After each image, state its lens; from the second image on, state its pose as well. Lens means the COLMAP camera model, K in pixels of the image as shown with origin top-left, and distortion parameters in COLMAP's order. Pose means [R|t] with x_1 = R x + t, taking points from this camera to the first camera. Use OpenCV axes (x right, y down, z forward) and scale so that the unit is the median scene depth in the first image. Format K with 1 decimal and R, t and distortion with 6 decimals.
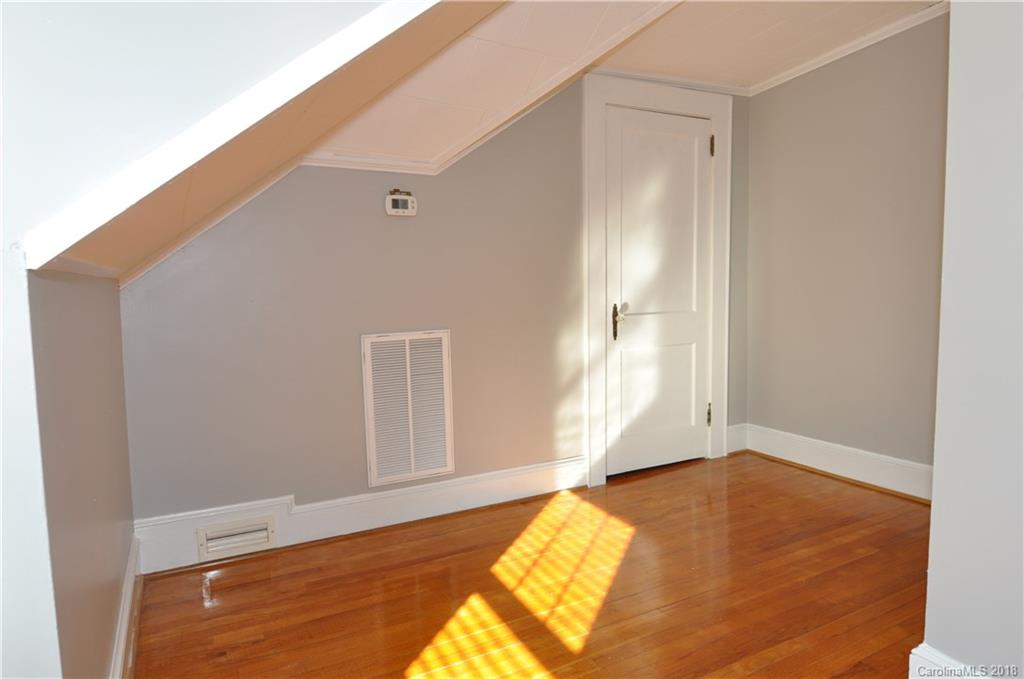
lens RADIAL K [[621.2, 0, 509.3], [0, 621.2, 335.6], [0, 0, 1]] dist [-0.010751, -0.003589]
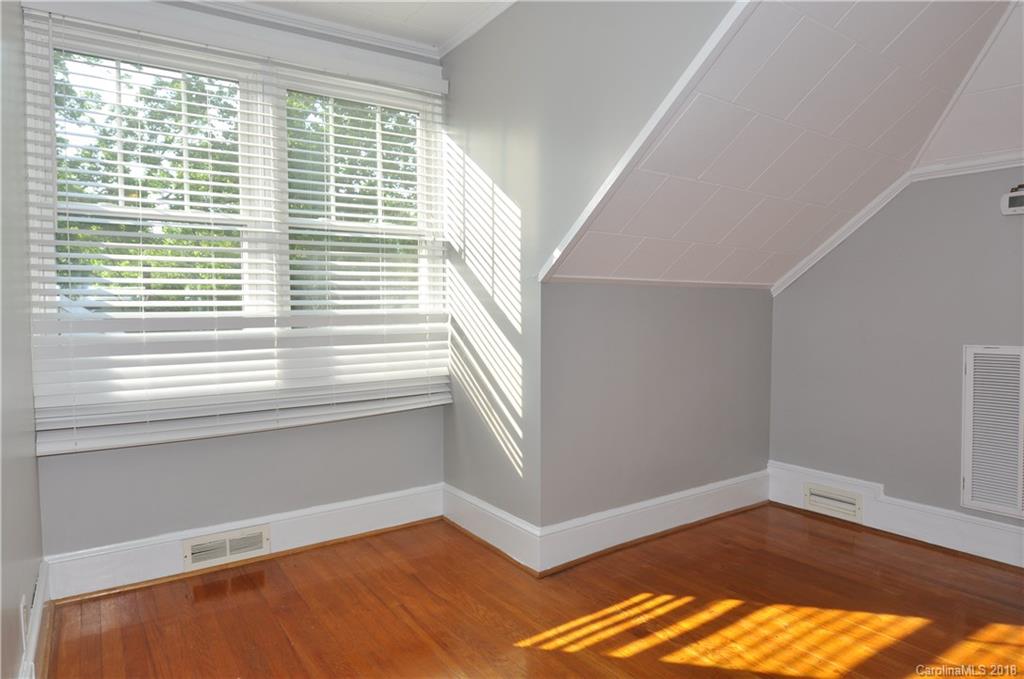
lens RADIAL K [[621.2, 0, 509.3], [0, 621.2, 335.6], [0, 0, 1]] dist [-0.010751, -0.003589]
pose [[0.127296, 0.055765, -0.990296, 0.745848], [-0.090656, 0.994893, 0.044371, 0.008500], [0.987713, 0.084128, 0.131702, 0.217949]]
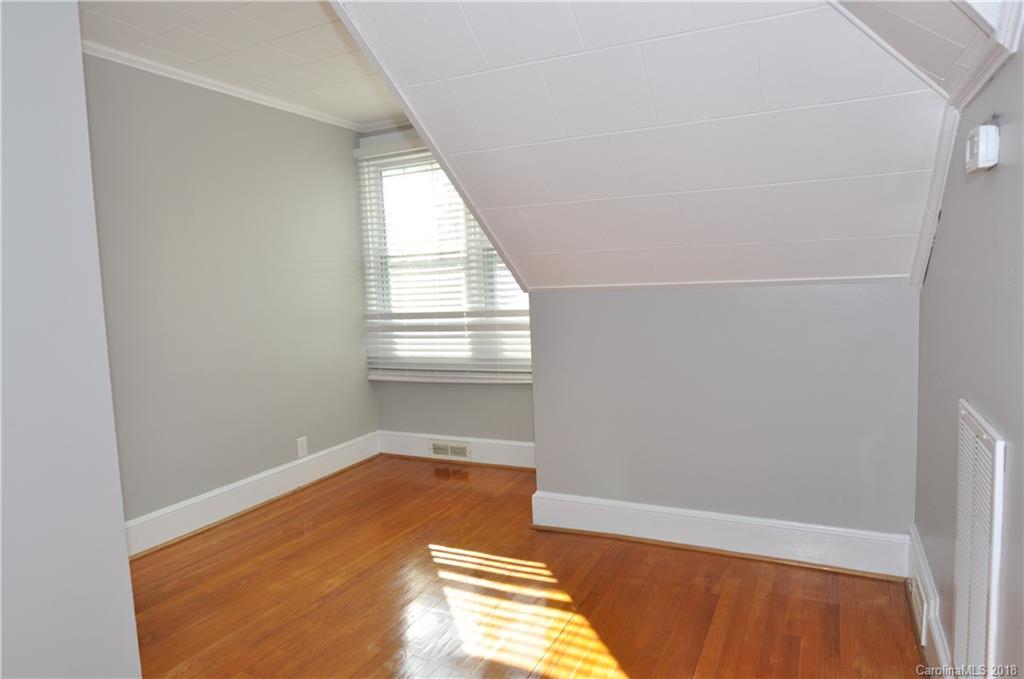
lens RADIAL K [[634.4, 0, 510.4], [0, 634.4, 342.4], [0, 0, 1]] dist [0.059544, -0.000057]
pose [[-0.806562, 0.116196, -0.579618, 0.504400], [0.003069, 0.981302, 0.192451, -0.196858], [0.591142, 0.153444, -0.791837, 1.466512]]
